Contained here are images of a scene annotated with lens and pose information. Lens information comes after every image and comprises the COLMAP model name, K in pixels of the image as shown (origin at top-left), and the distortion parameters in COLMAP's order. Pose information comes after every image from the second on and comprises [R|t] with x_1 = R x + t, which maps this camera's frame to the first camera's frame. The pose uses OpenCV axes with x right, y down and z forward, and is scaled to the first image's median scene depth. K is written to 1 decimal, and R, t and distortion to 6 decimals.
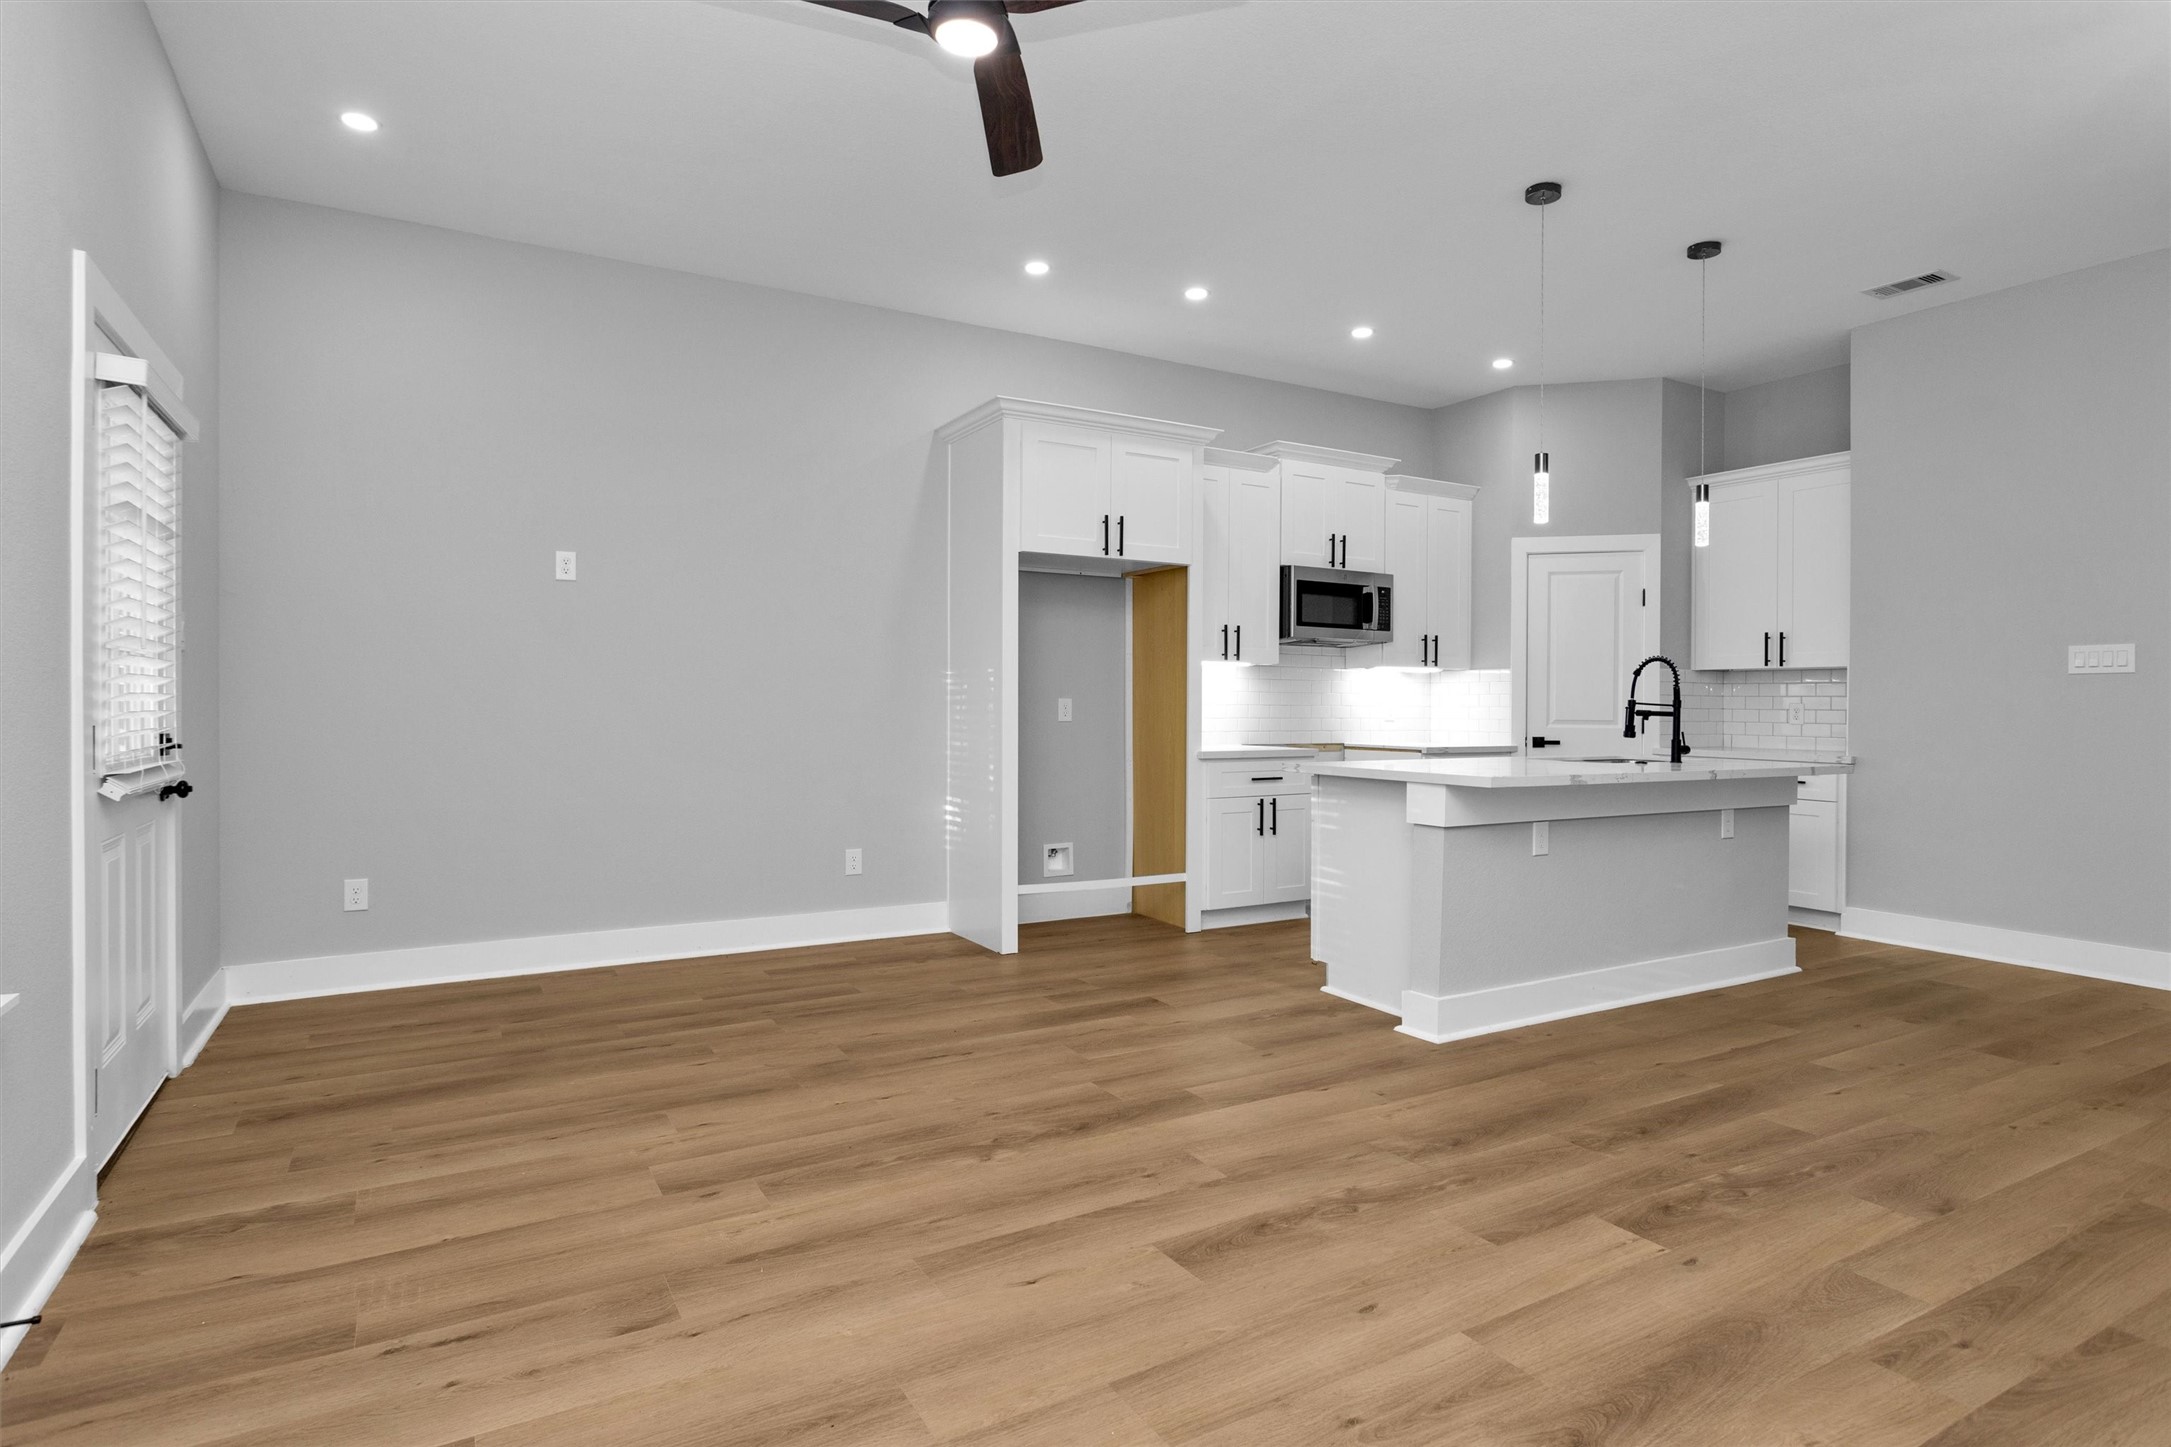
lens RADIAL K [[1085.7, 0, 1076.0], [0, 1085.7, 703.7], [0, 0, 1]] dist [-0.003127, 0.000478]
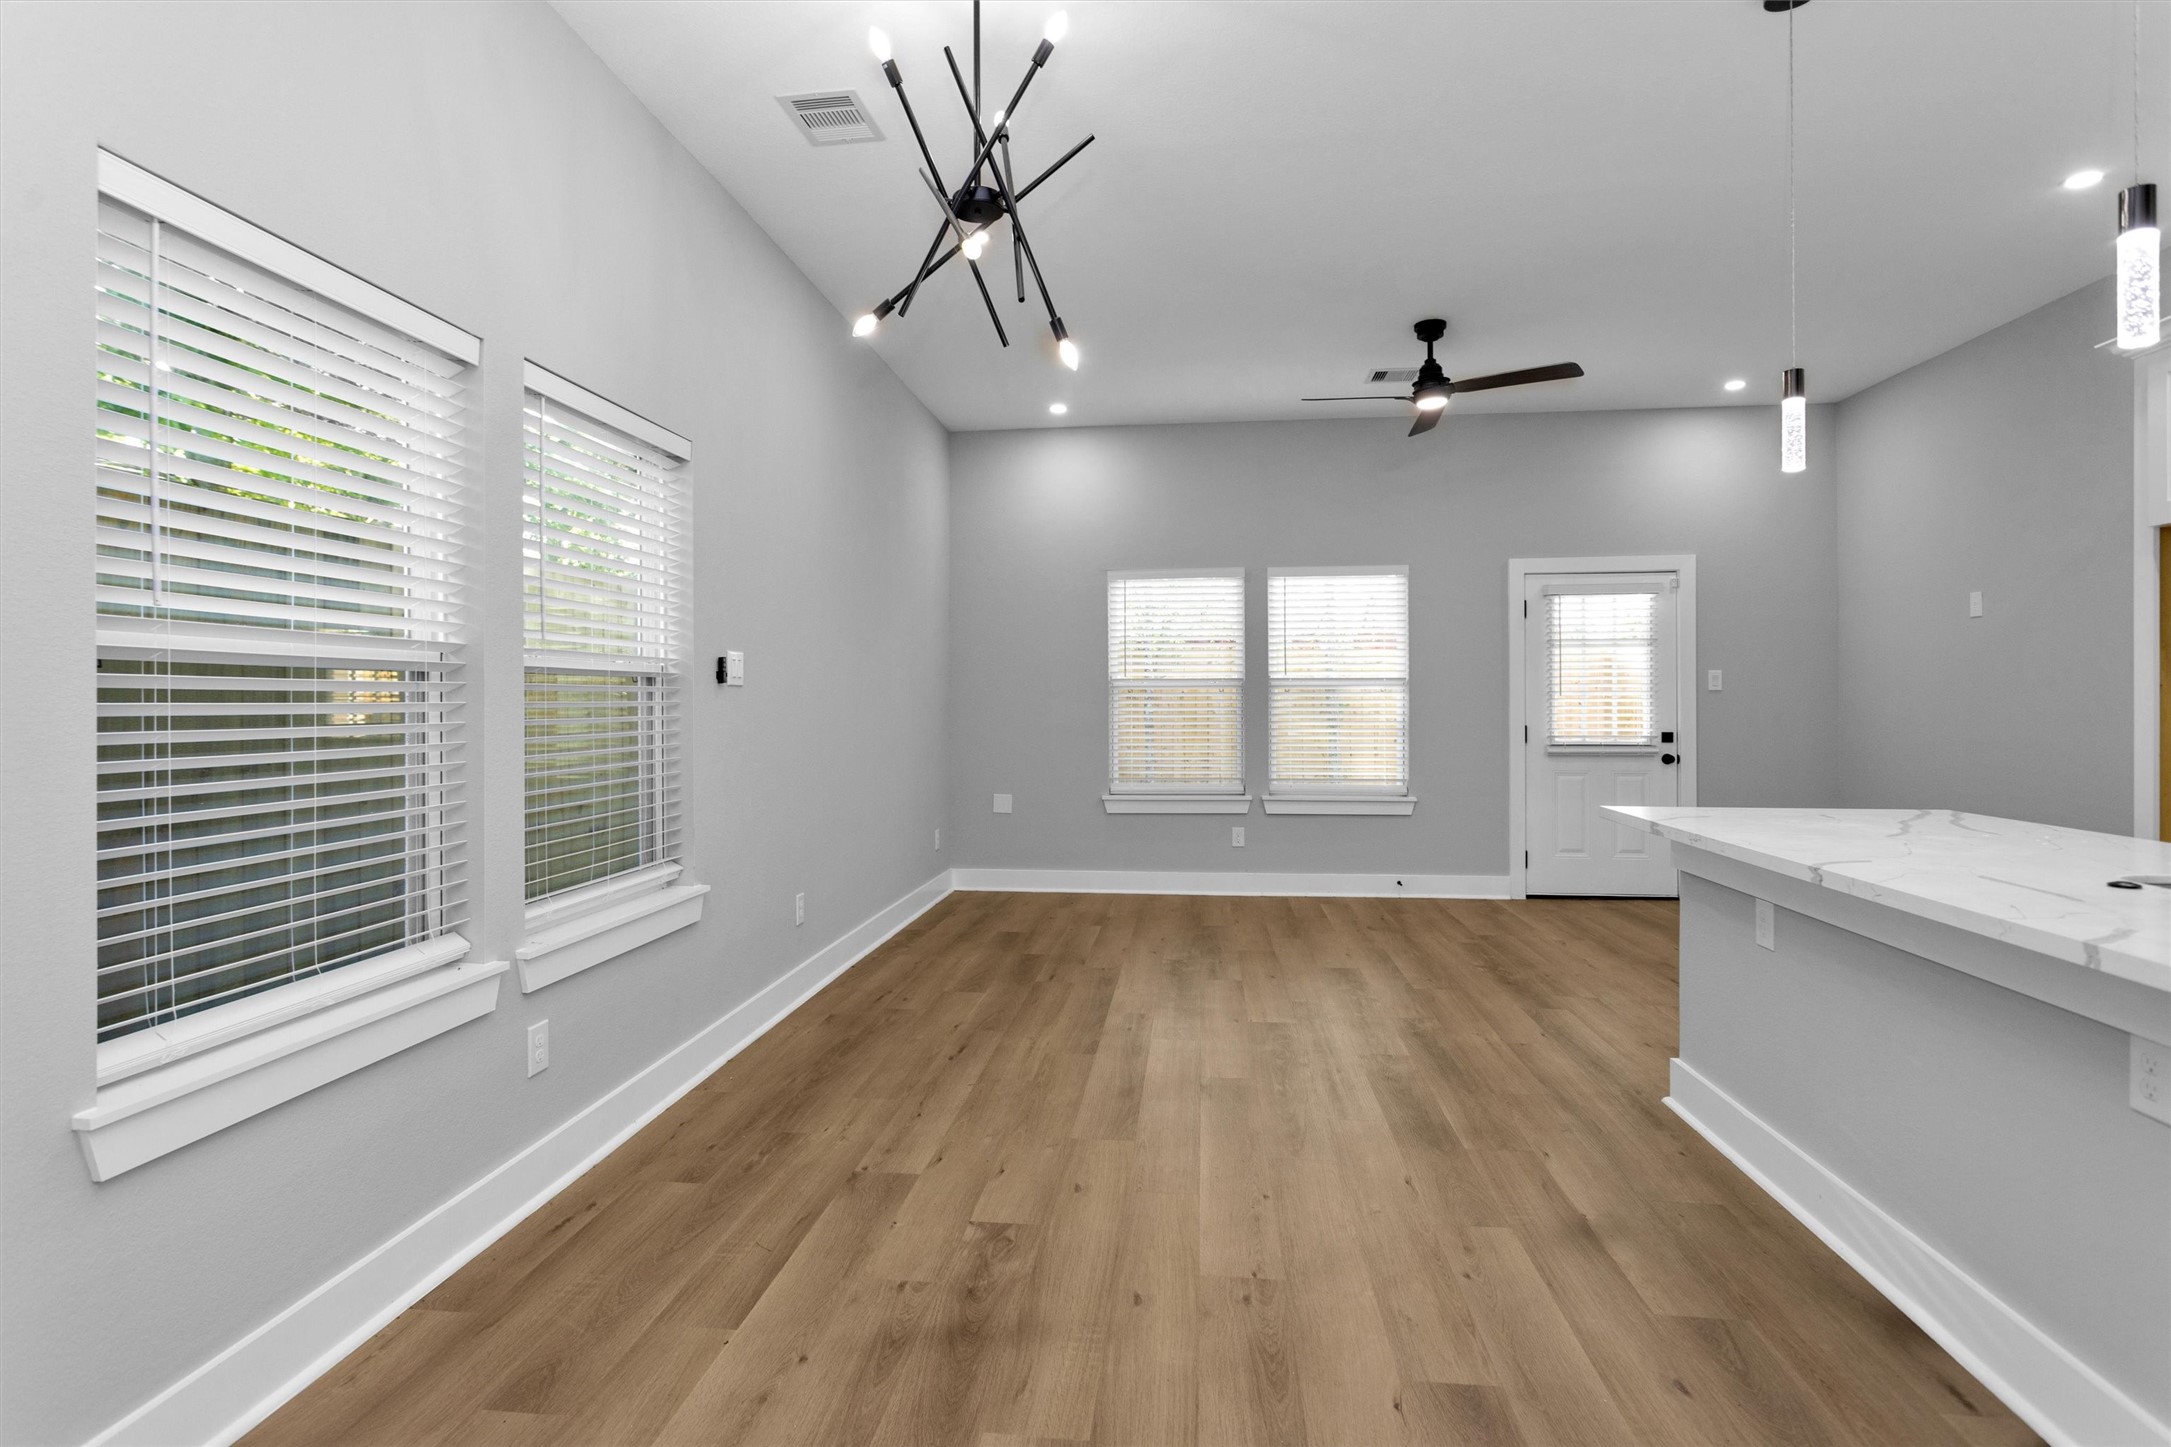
lens RADIAL K [[1085.7, 0, 1076.0], [0, 1085.7, 703.7], [0, 0, 1]] dist [-0.003127, 0.000478]
pose [[-0.577454, -0.002633, -0.816419, 1.697639], [-0.000217, 0.999995, -0.003071, -0.025373], [0.816424, -0.001596, -0.577451, 1.389328]]
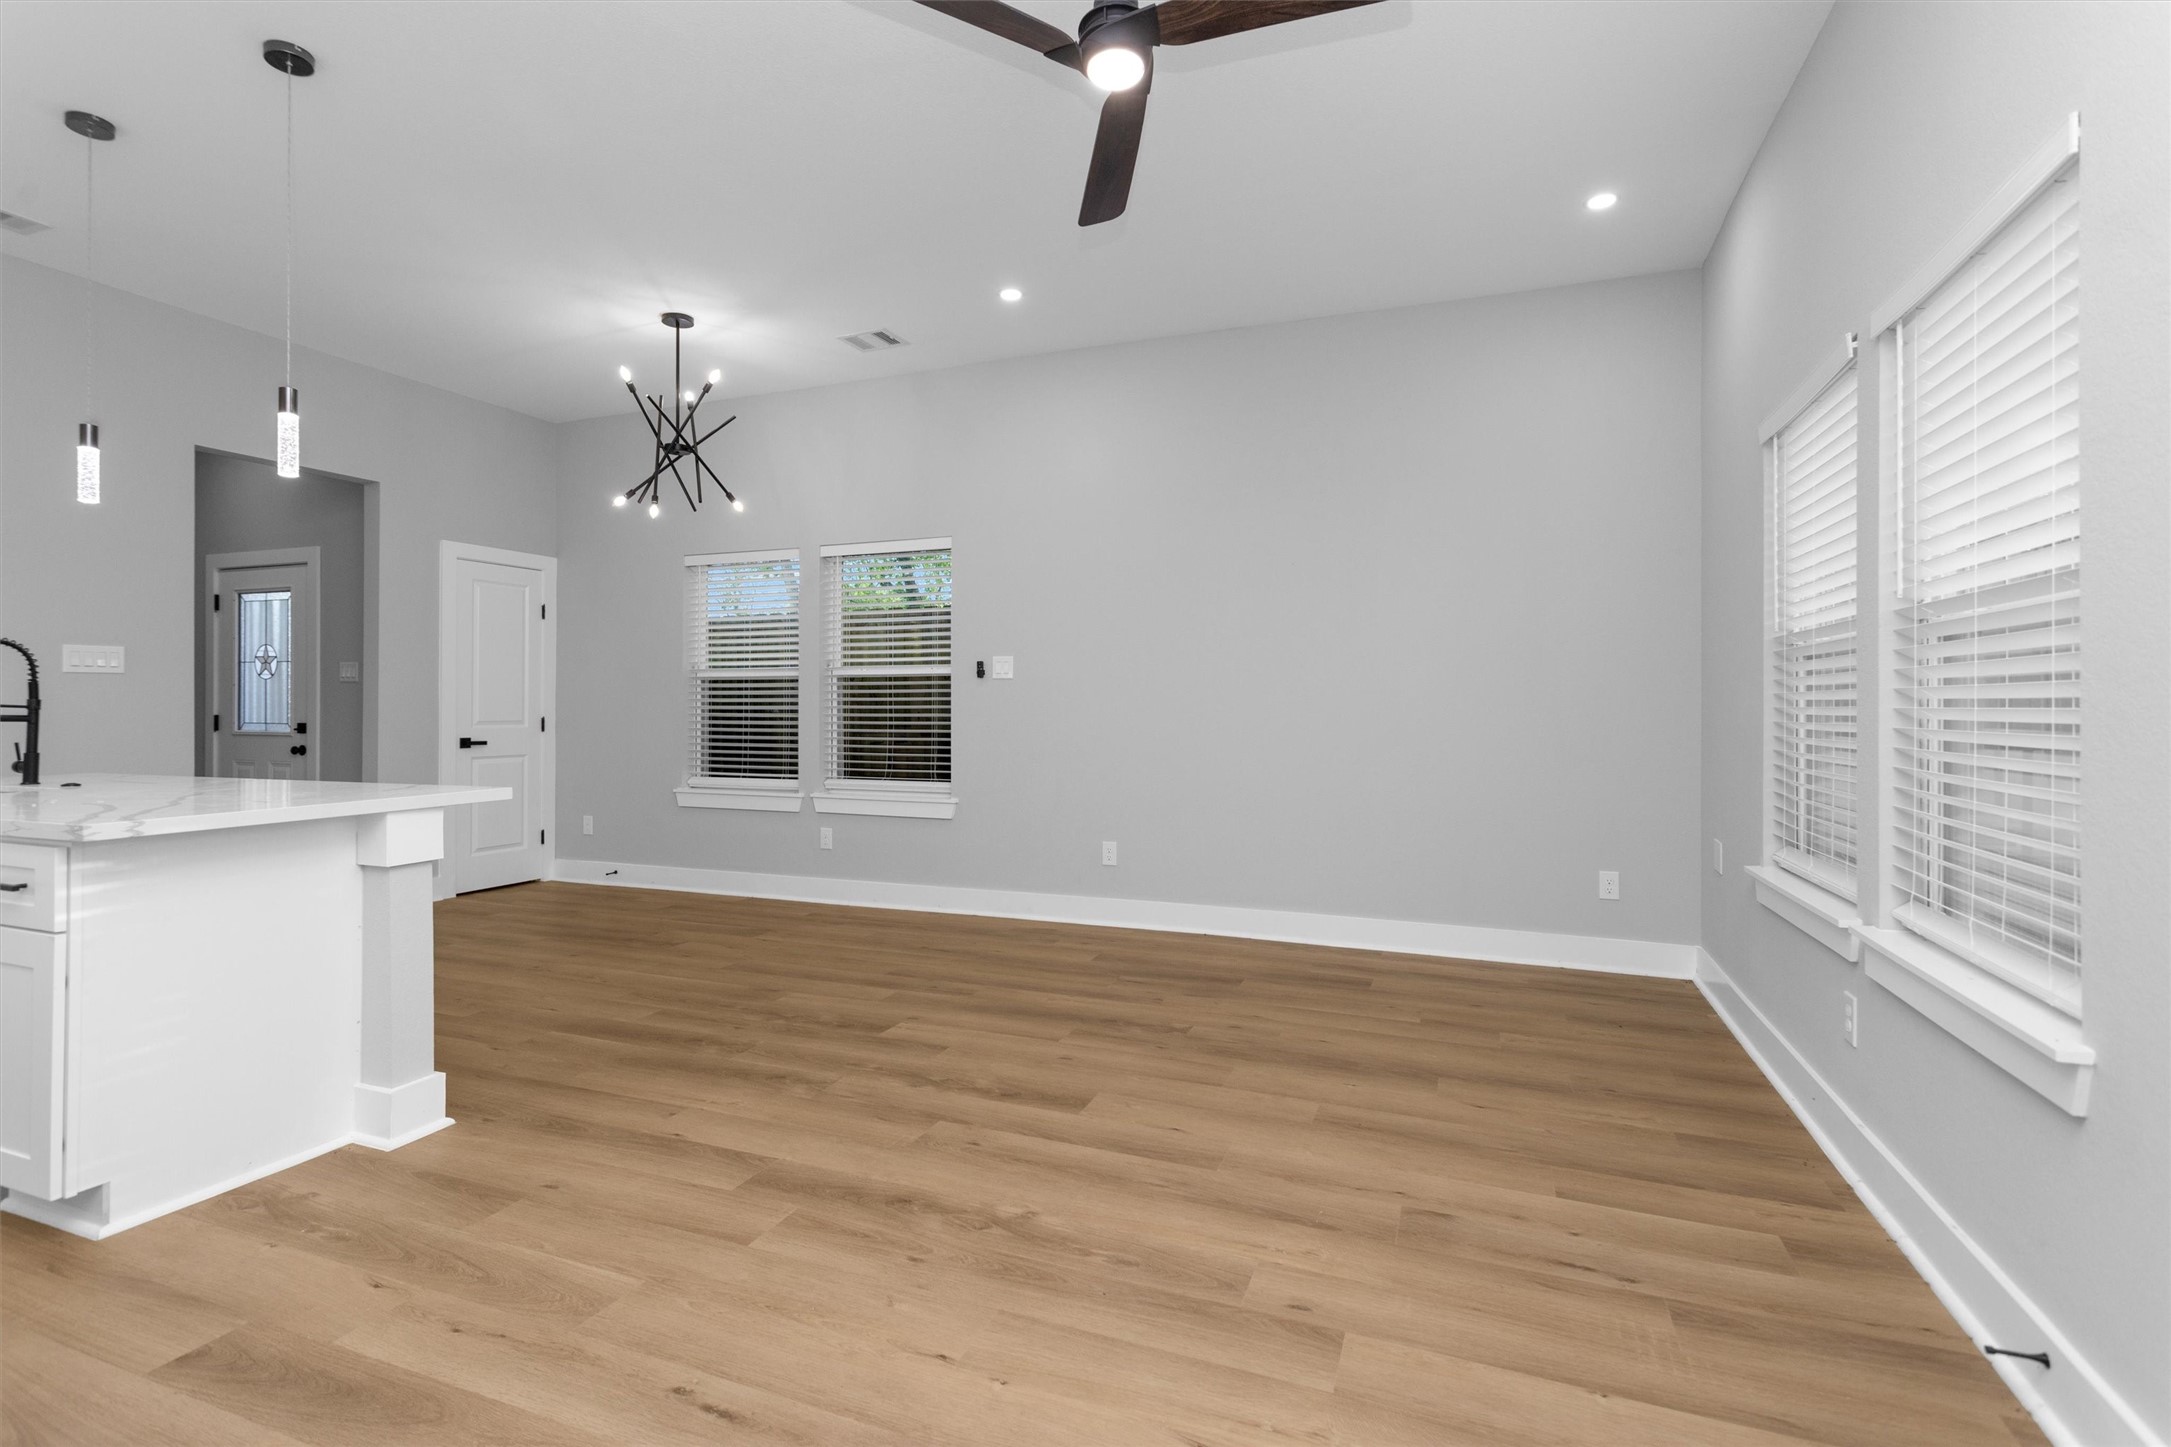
lens RADIAL K [[1087.4, 0, 1099.4], [0, 1087.4, 697.8], [0, 0, 1]] dist [0.019192, 0.000378]
pose [[-0.640728, -0.002166, 0.767765, -0.770143], [-0.007823, 0.999963, -0.003707, -0.011741], [-0.767728, -0.008382, -0.640721, 1.444837]]
